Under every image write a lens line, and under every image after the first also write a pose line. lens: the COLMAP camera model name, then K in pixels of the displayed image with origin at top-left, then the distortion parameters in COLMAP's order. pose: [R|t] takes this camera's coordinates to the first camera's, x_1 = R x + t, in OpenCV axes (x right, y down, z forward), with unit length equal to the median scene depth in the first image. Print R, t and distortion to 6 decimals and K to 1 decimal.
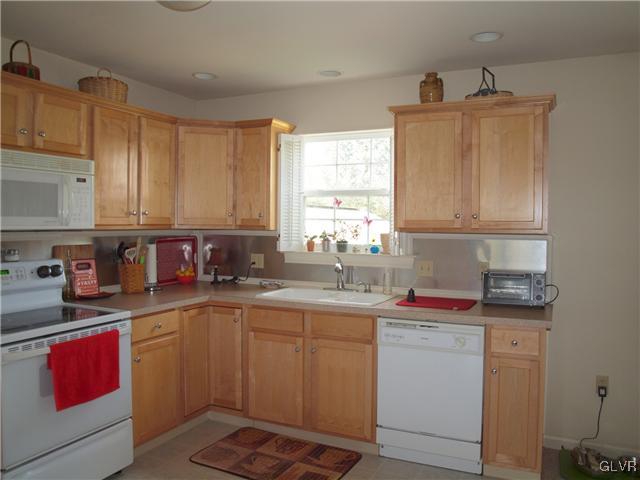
lens RADIAL K [[521.5, 0, 319.0], [0, 521.5, 242.3], [0, 0, 1]] dist [-0.107499, 0.068941]
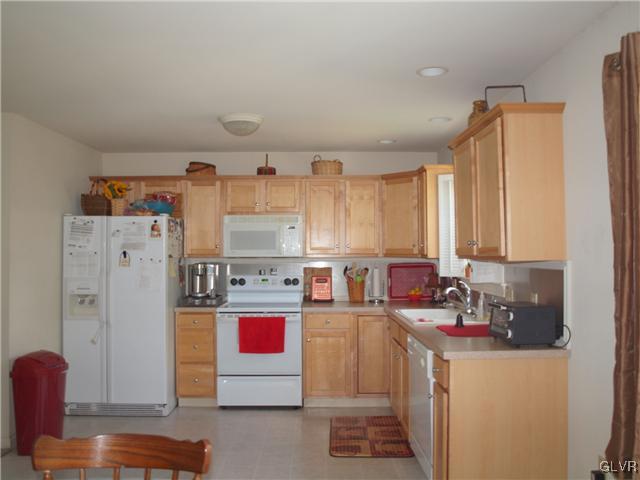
lens RADIAL K [[521.5, 0, 318.0], [0, 521.5, 237.8], [0, 0, 1]] dist [-0.107499, 0.068941]
pose [[0.442253, -0.035821, -0.896175, 1.041345], [-0.028266, 0.998149, -0.053846, 0.001768], [0.896445, 0.049145, 0.440422, 0.301145]]
